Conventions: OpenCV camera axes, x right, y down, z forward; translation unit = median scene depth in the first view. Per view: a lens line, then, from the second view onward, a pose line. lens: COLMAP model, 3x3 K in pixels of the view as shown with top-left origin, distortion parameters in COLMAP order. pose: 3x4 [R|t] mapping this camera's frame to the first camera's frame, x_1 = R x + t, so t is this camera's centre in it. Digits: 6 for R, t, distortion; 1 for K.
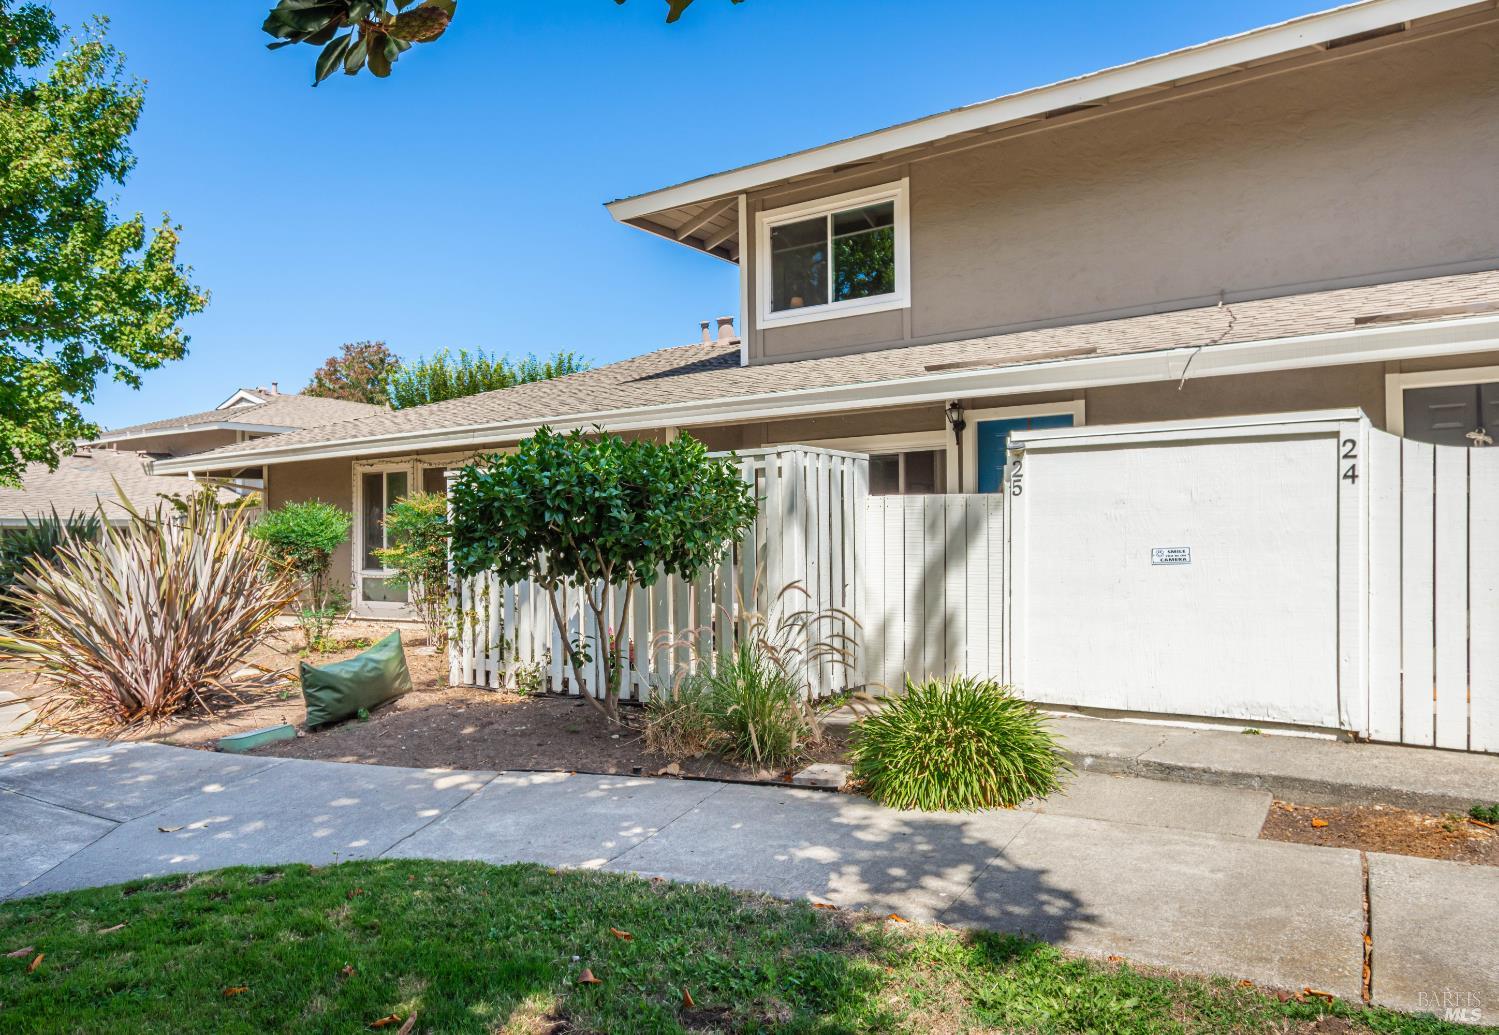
lens RADIAL K [[939.4, 0, 750.7], [0, 939.4, 531.6], [0, 0, 1]] dist [0.003499, 0.000289]
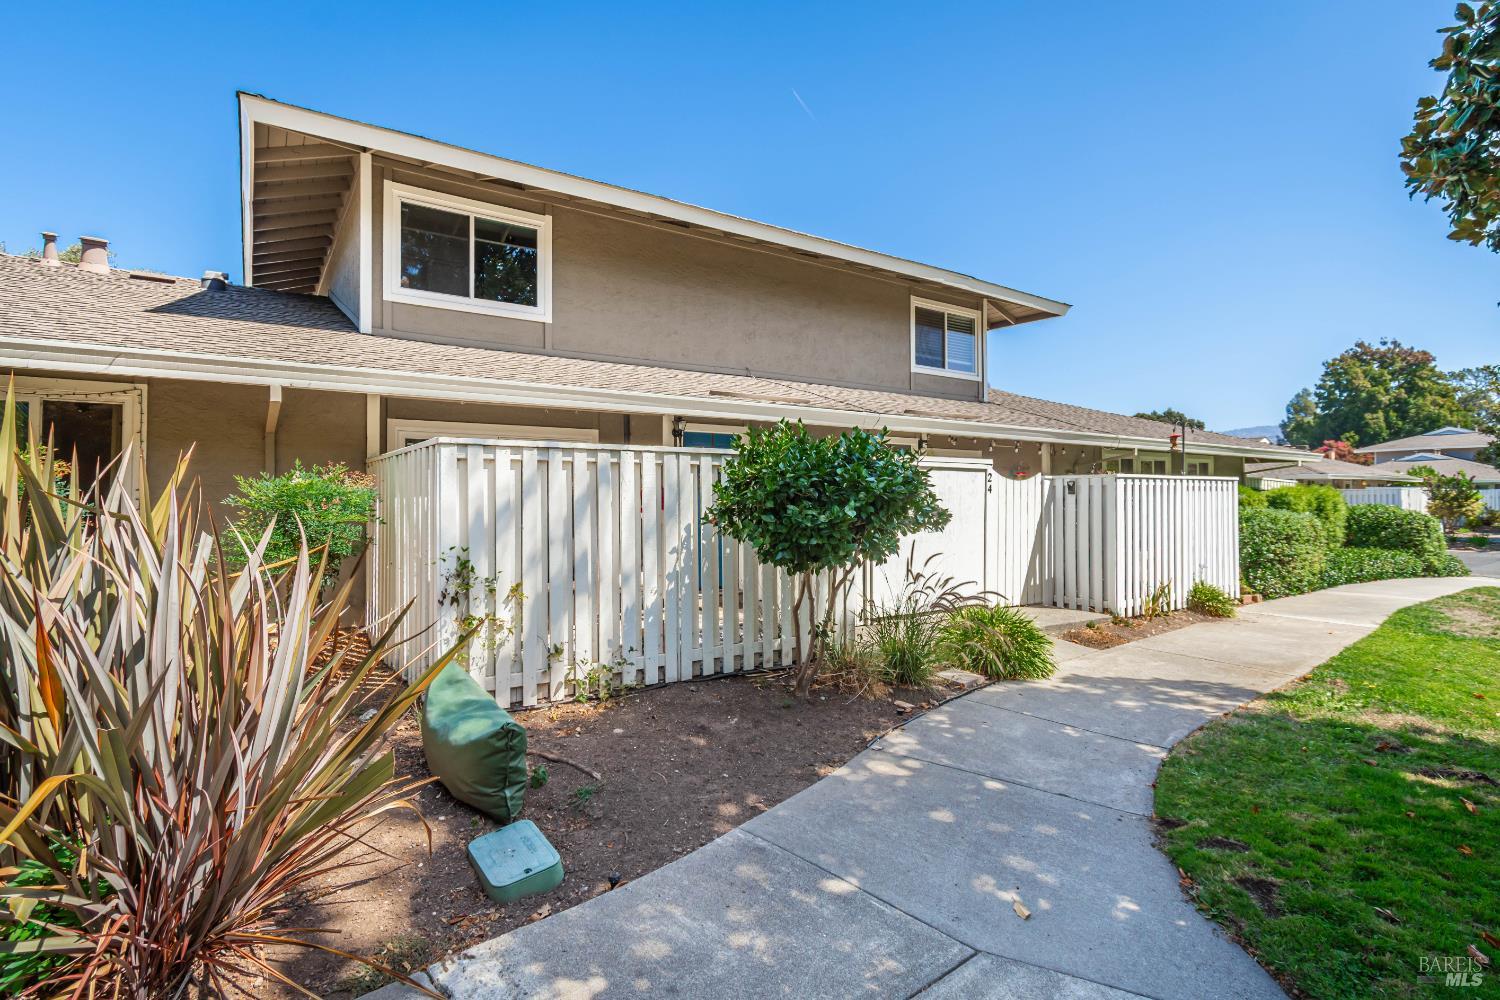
lens RADIAL K [[673.4, 0, 751.7], [0, 673.4, 495.6], [0, 0, 1]] dist [0.005203, -0.000477]
pose [[0.437523, 0.012736, 0.899117, -0.797683], [-0.012308, 0.999891, -0.008174, -0.019631], [-0.899123, -0.007490, 0.437632, 0.616724]]
